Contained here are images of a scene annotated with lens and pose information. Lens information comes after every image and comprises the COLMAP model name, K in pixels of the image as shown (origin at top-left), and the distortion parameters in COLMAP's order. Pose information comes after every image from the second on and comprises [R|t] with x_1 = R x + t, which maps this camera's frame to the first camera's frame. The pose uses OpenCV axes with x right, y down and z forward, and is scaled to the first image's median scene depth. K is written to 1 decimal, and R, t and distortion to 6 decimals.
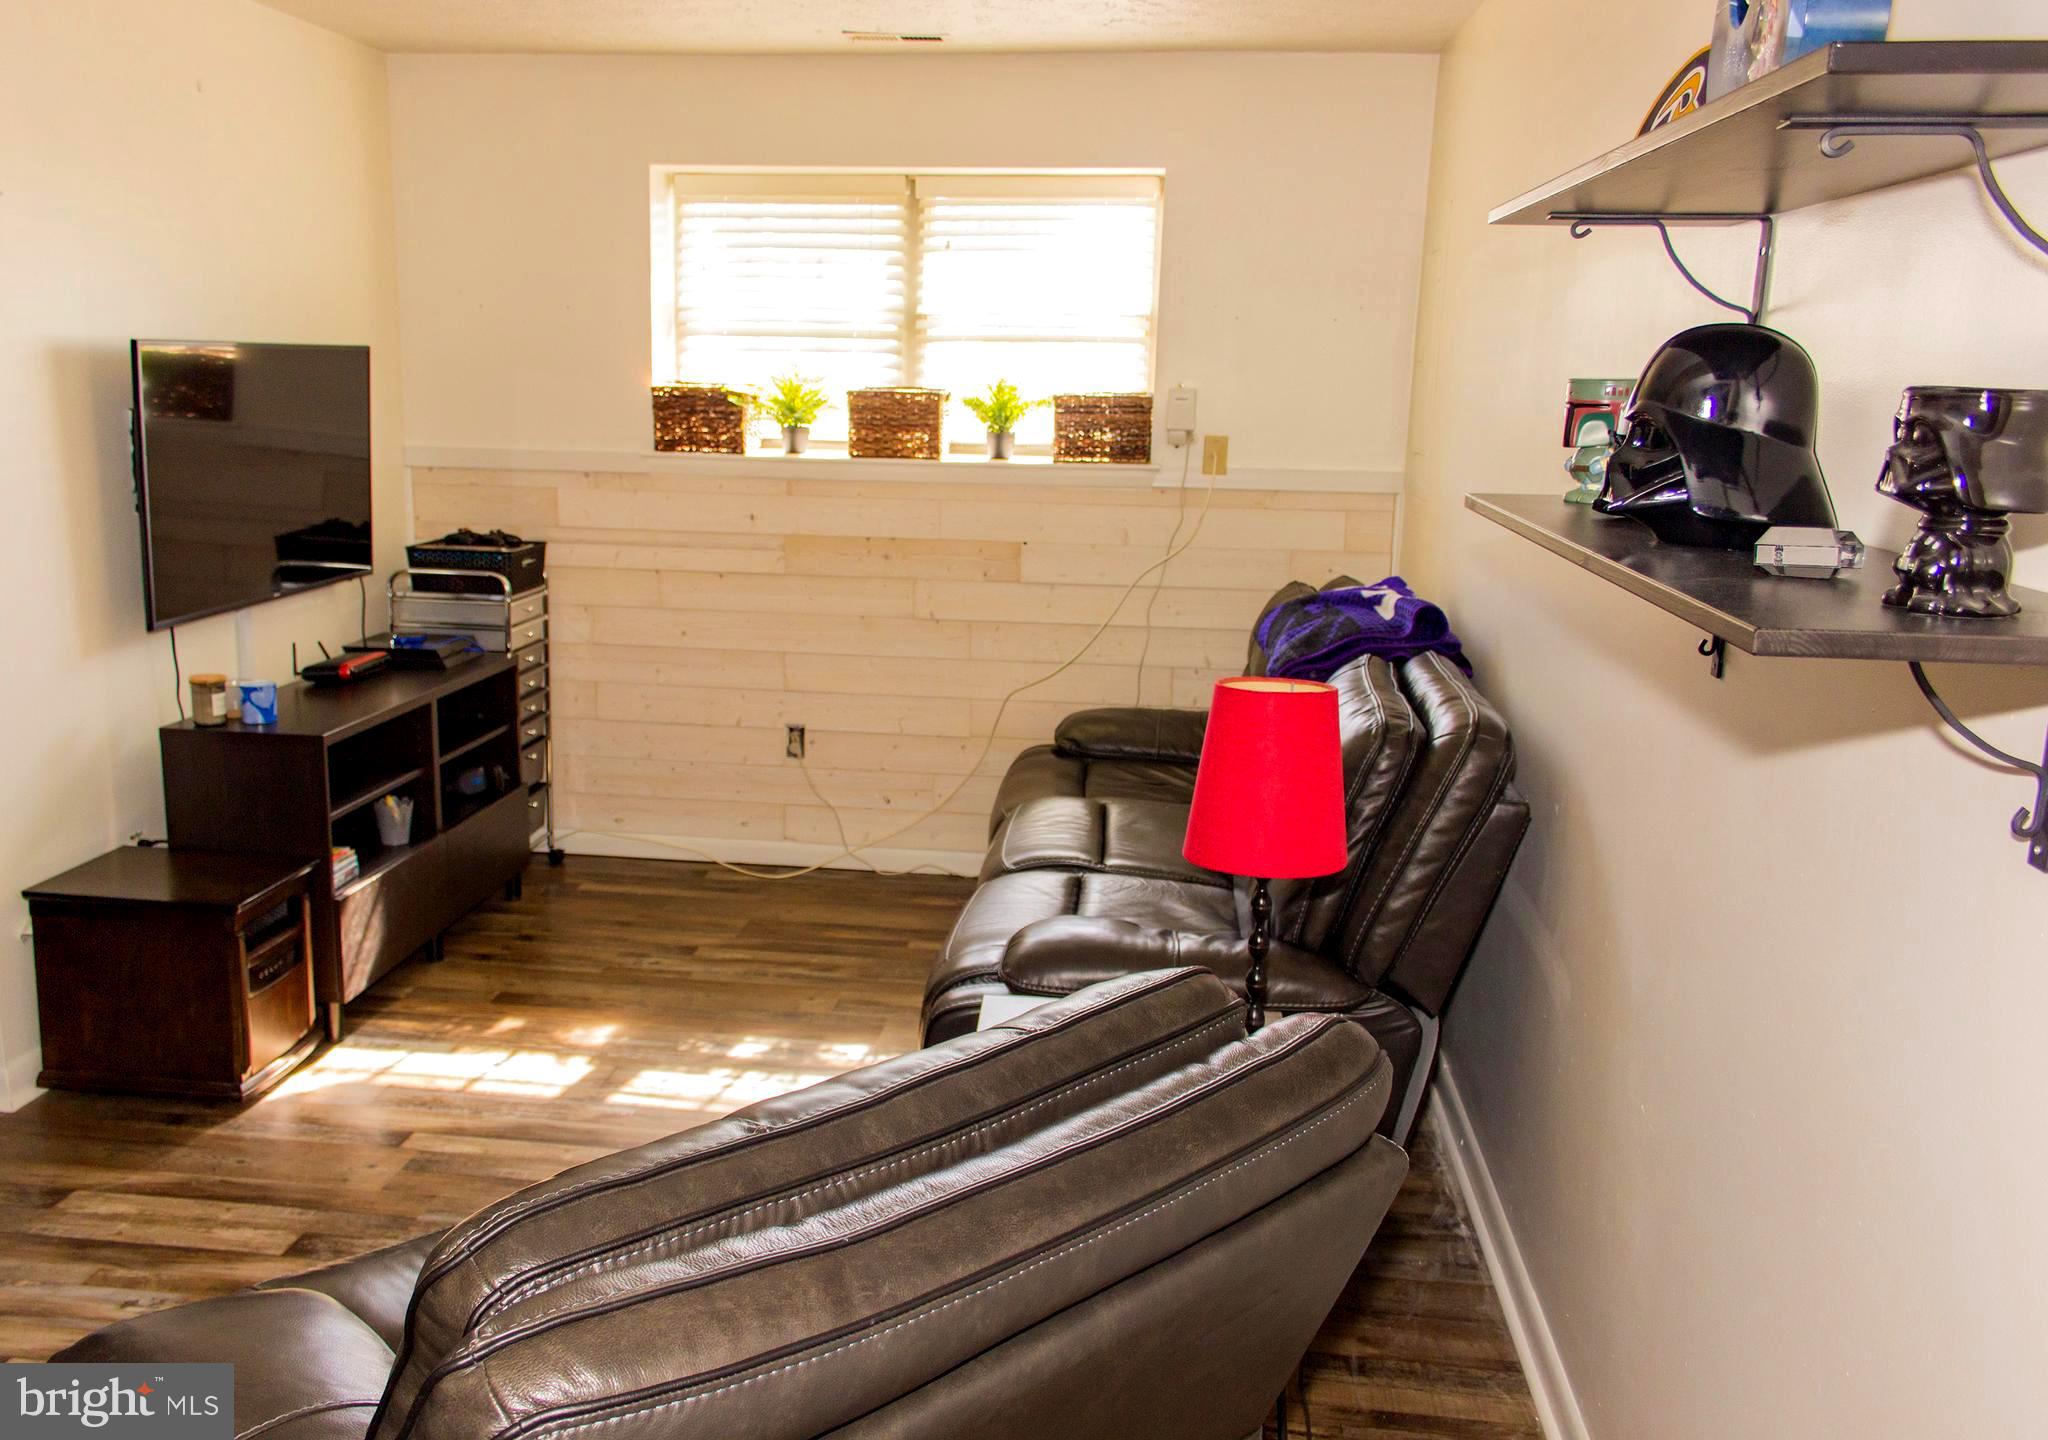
lens RADIAL K [[1755.4, 0, 1024.0], [0, 1755.4, 720.0], [0, 0, 1]] dist [0.002505, 0.001025]
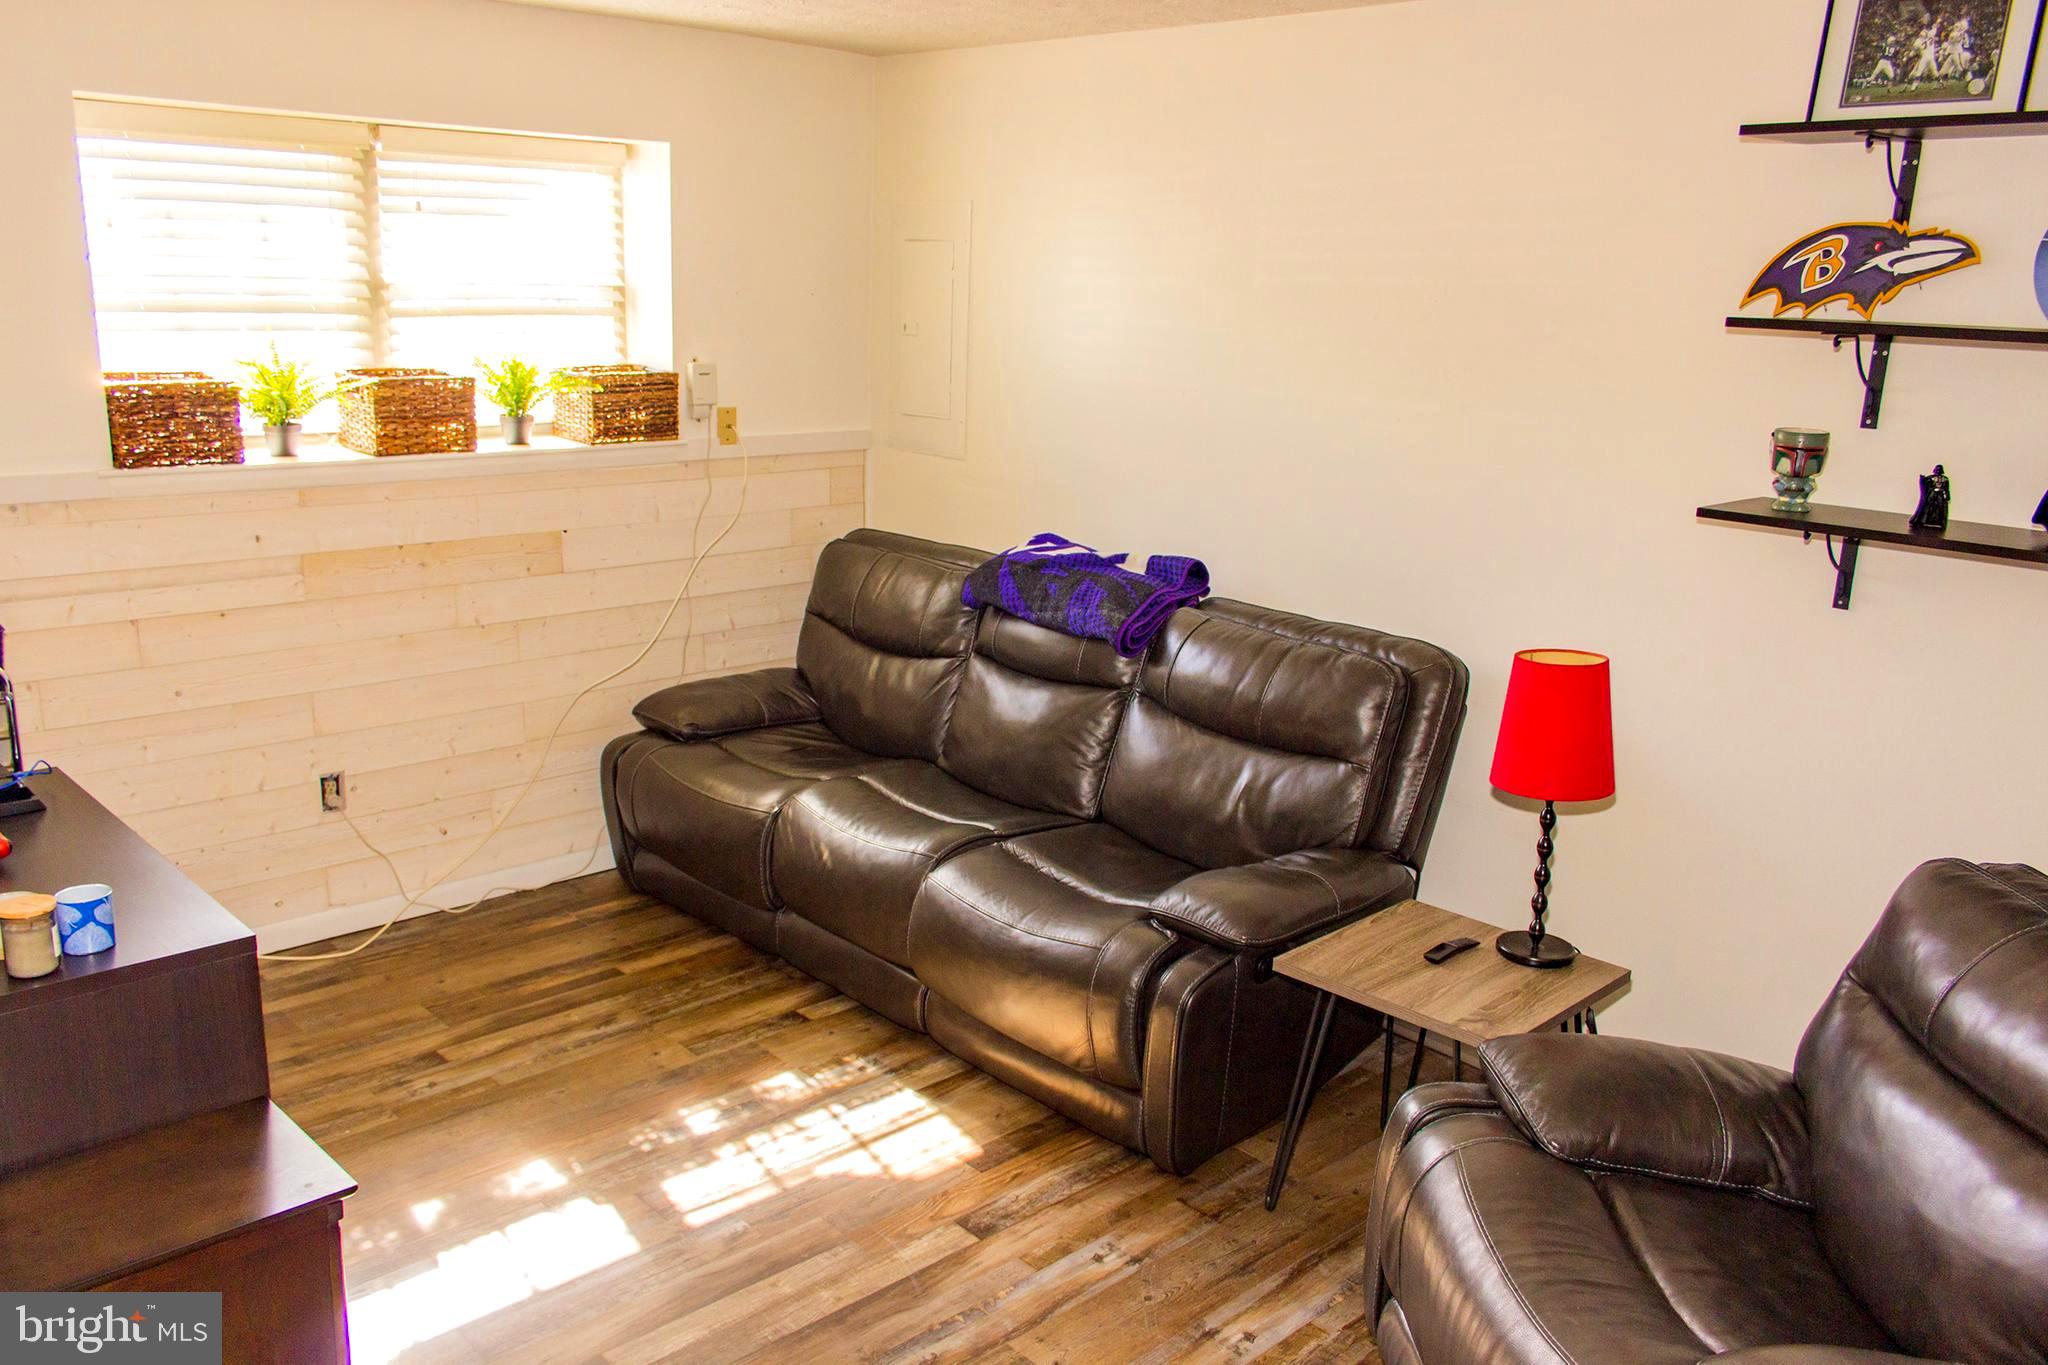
lens RADIAL K [[1606.5, 0, 1024.0], [0, 1606.5, 682.5], [0, 0, 1]] dist [0.003951, -0.014468]
pose [[0.651267, -0.187160, 0.735407, -0.491463], [0.131222, 0.982285, 0.133782, -0.104065], [-0.747417, 0.009374, 0.664289, 0.237216]]
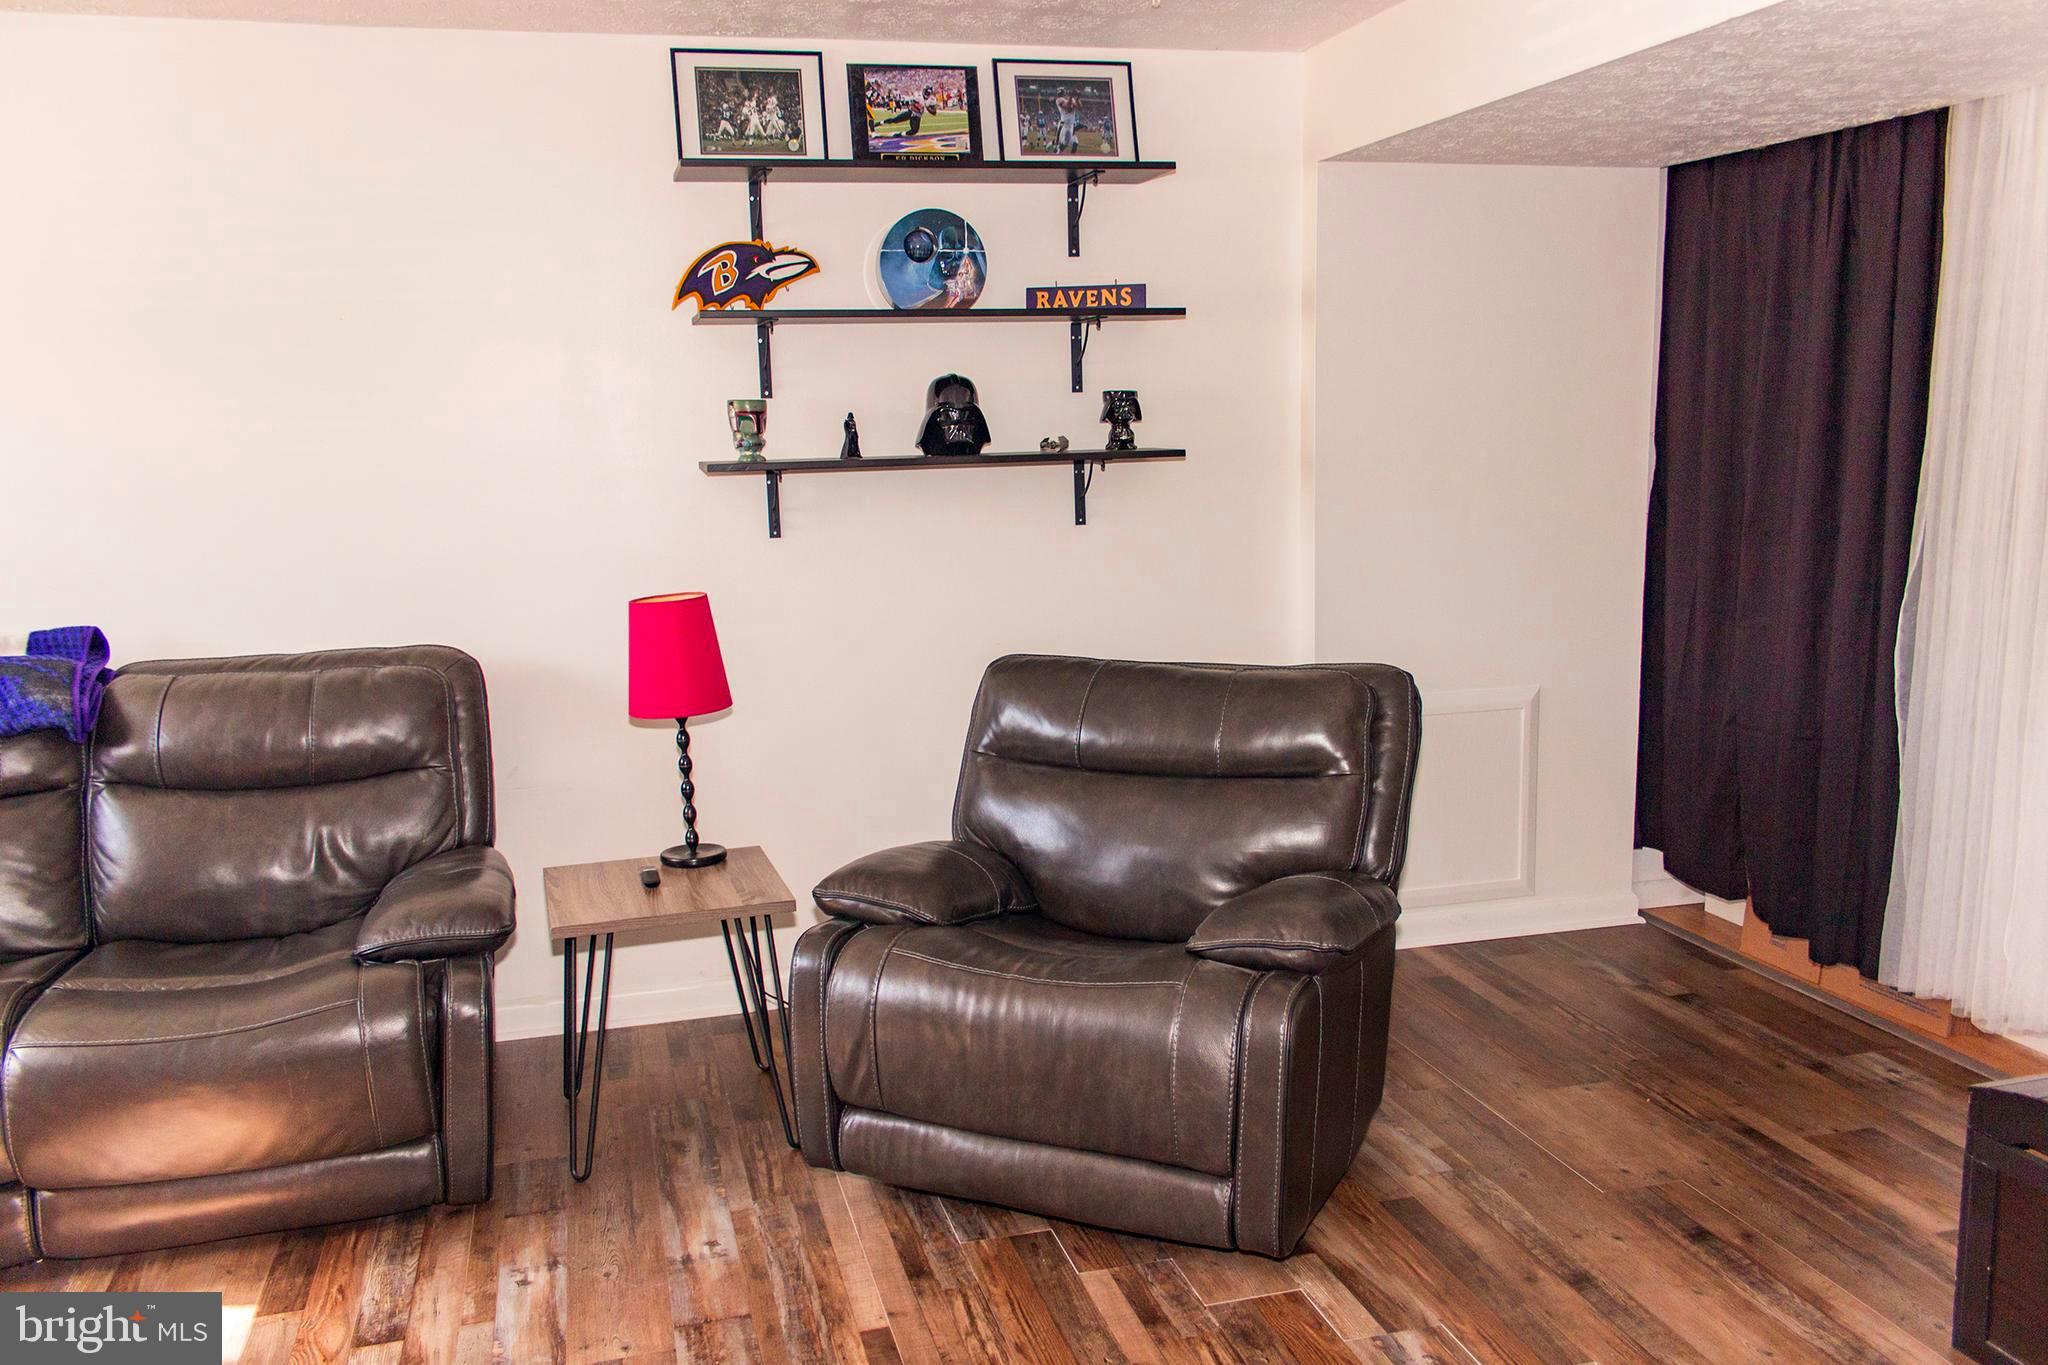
lens RADIAL K [[1606.5, 0, 1024.0], [0, 1606.5, 682.5], [0, 0, 1]] dist [0.003951, -0.014468]
pose [[-0.369390, -0.160748, 0.915266, -0.616074], [0.202435, 0.947351, 0.248084, -0.113445], [-0.906957, 0.276921, -0.317401, 0.564729]]
